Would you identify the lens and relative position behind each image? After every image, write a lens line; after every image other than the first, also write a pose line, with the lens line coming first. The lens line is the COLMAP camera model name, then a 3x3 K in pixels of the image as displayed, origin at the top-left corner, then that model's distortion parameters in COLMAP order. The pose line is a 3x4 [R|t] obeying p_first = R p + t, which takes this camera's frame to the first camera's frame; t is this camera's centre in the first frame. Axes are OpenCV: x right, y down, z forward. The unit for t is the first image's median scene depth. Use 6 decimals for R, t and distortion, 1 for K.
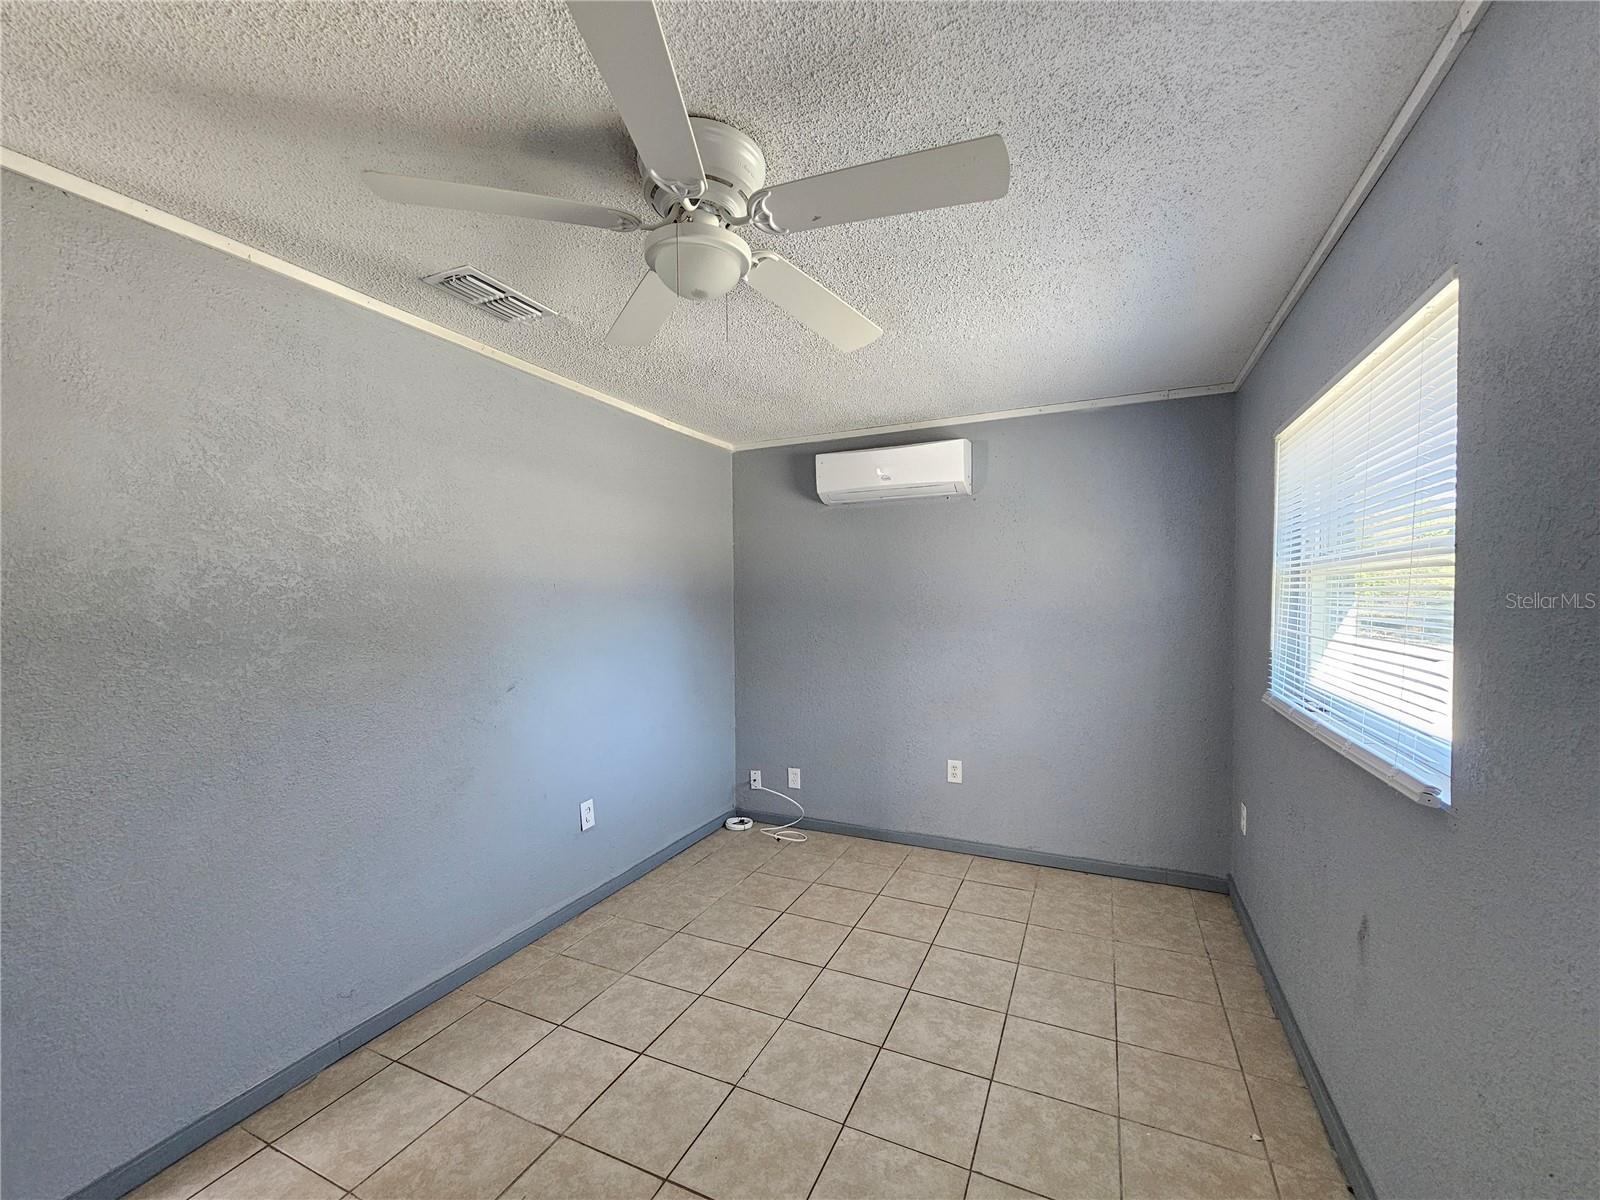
lens RADIAL K [[656.6, 0, 797.5], [0, 656.6, 600.2], [0, 0, 1]] dist [0.002157, 0.001954]
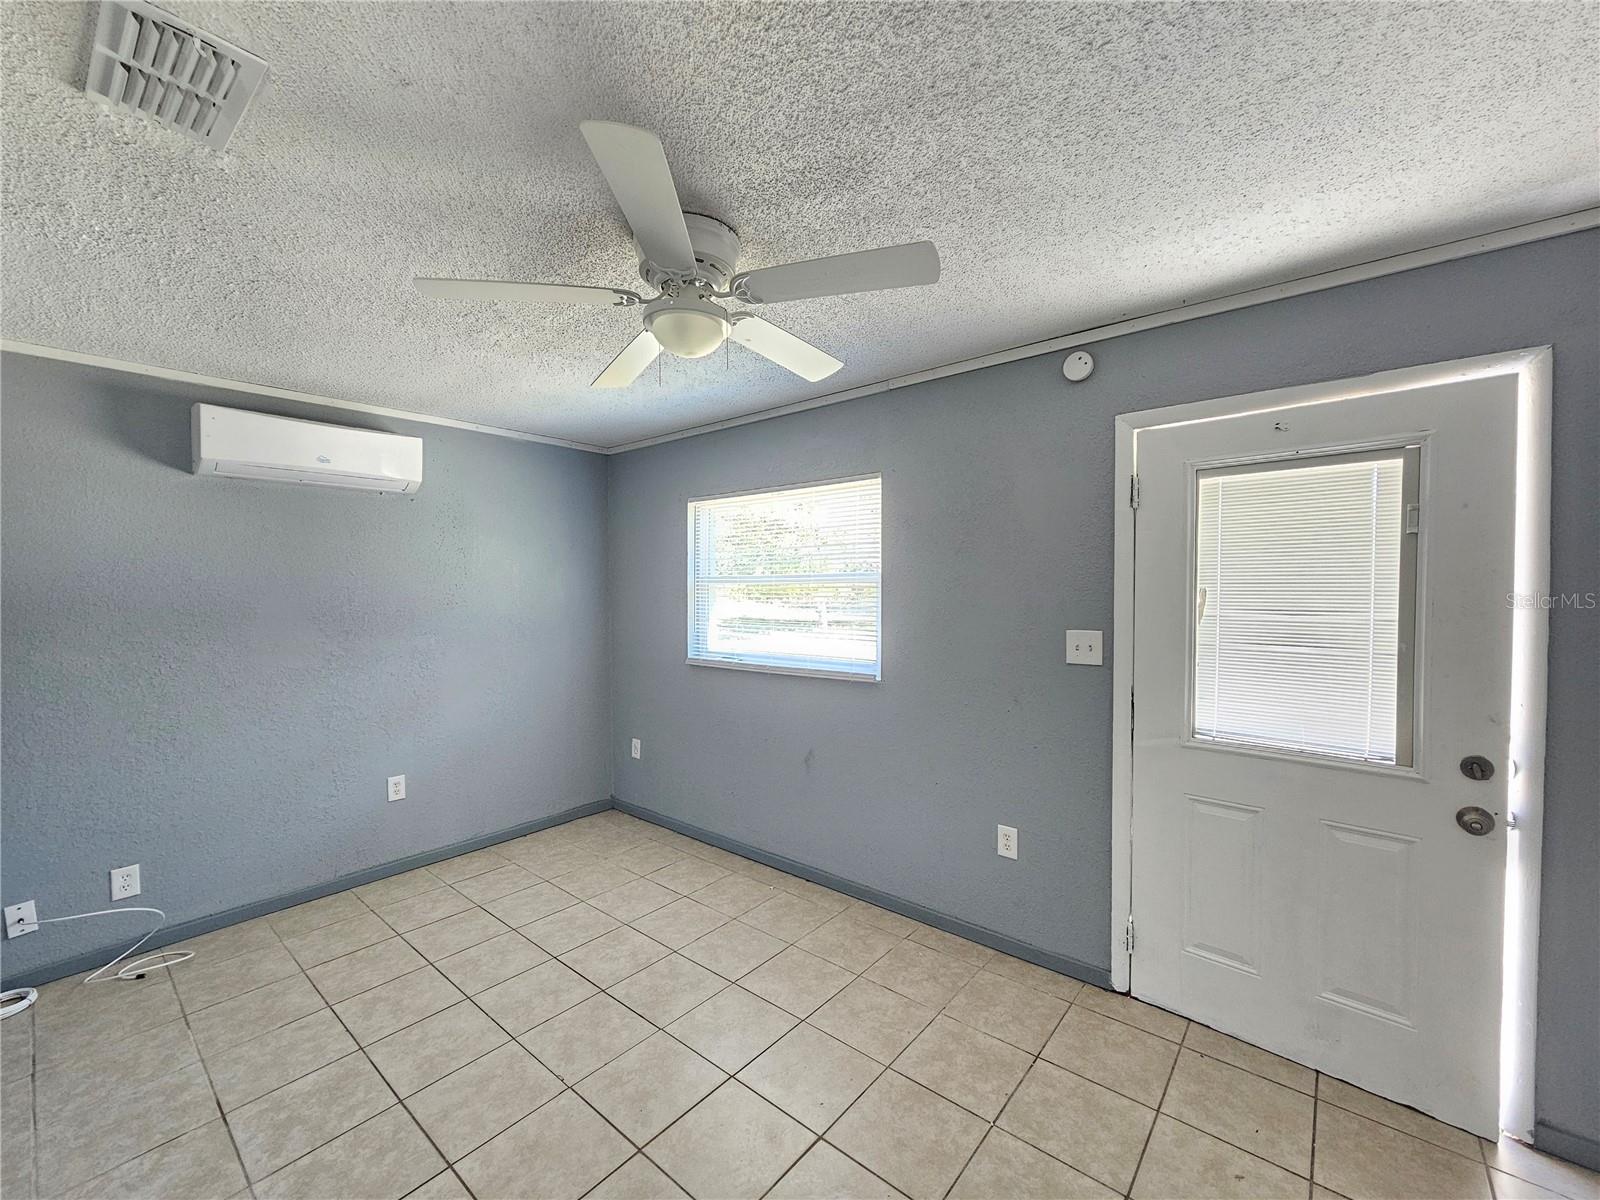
lens RADIAL K [[656.6, 0, 792.4], [0, 656.6, 599.9], [0, 0, 1]] dist [0.002157, 0.001954]
pose [[0.272135, -0.013936, 0.962158, -0.572040], [0.010403, 0.999879, 0.011541, -0.013733], [-0.962203, 0.006868, 0.272247, 0.228483]]
